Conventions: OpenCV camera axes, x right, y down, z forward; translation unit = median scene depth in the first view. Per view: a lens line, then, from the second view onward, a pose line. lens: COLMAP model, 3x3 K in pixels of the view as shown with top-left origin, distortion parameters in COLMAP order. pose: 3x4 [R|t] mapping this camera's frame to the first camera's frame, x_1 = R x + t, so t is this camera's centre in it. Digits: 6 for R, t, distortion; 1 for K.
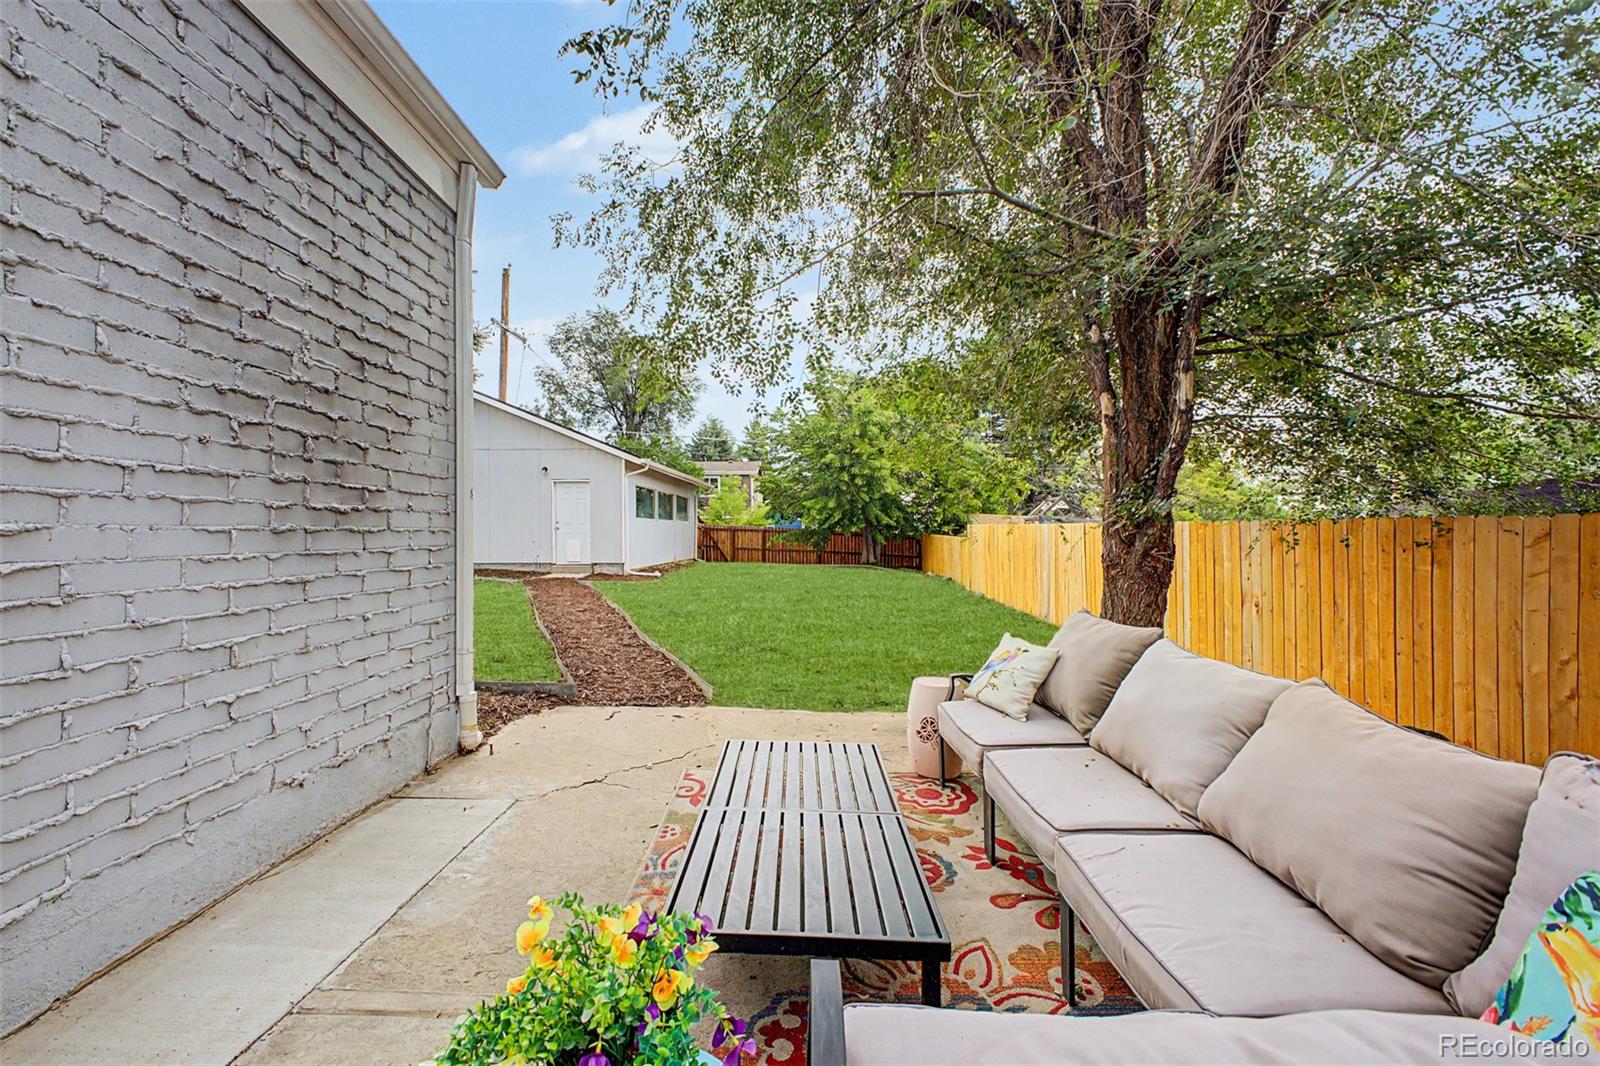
lens RADIAL K [[634.1, 0, 800.2], [0, 634.1, 527.1], [0, 0, 1]] dist [0.021929, -0.000463]
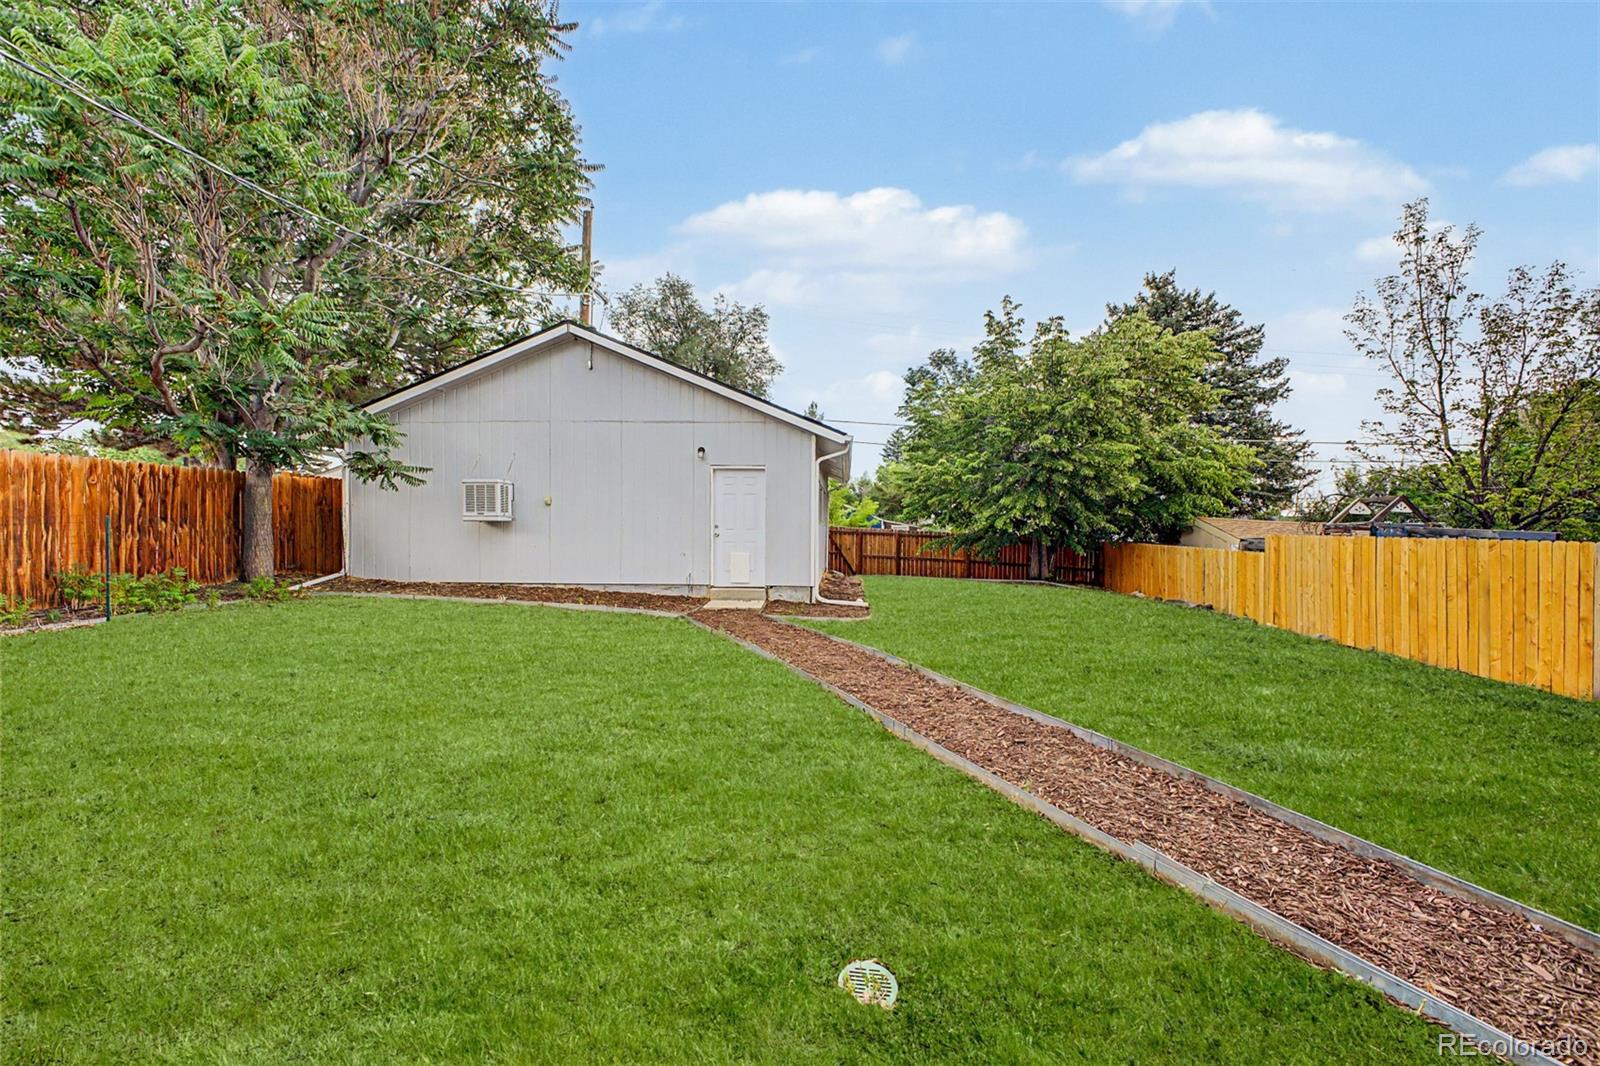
lens RADIAL K [[634.1, 0, 800.2], [0, 634.1, 527.1], [0, 0, 1]] dist [0.021929, -0.000463]
pose [[0.999692, 0.010990, -0.022258, -0.178886], [-0.010885, 0.999929, 0.004825, -0.007142], [0.022310, -0.004582, 0.999741, 0.198714]]
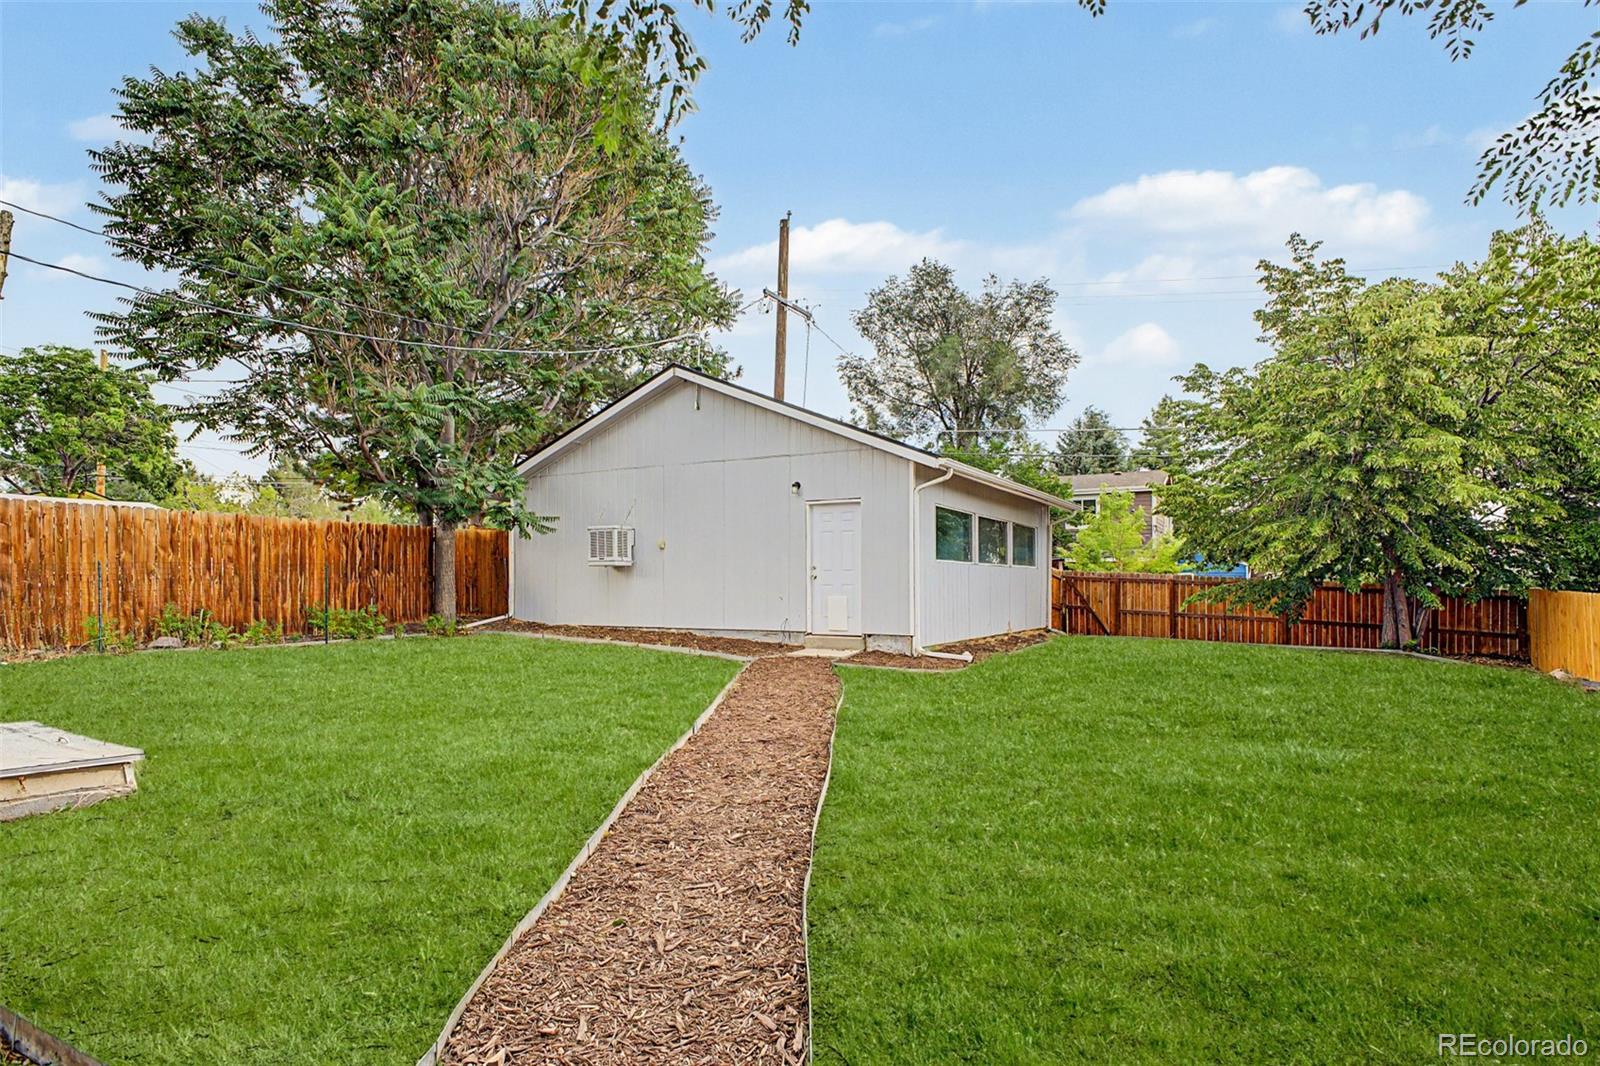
lens RADIAL K [[865.2, 0, 798.9], [0, 865.2, 558.7], [0, 0, 1]] dist [0.037087, -0.000864]
pose [[0.891965, -0.009476, -0.452005, -0.003351], [0.000498, 0.999800, -0.019978, 0.000453], [0.452104, 0.017595, 0.891792, 0.144433]]
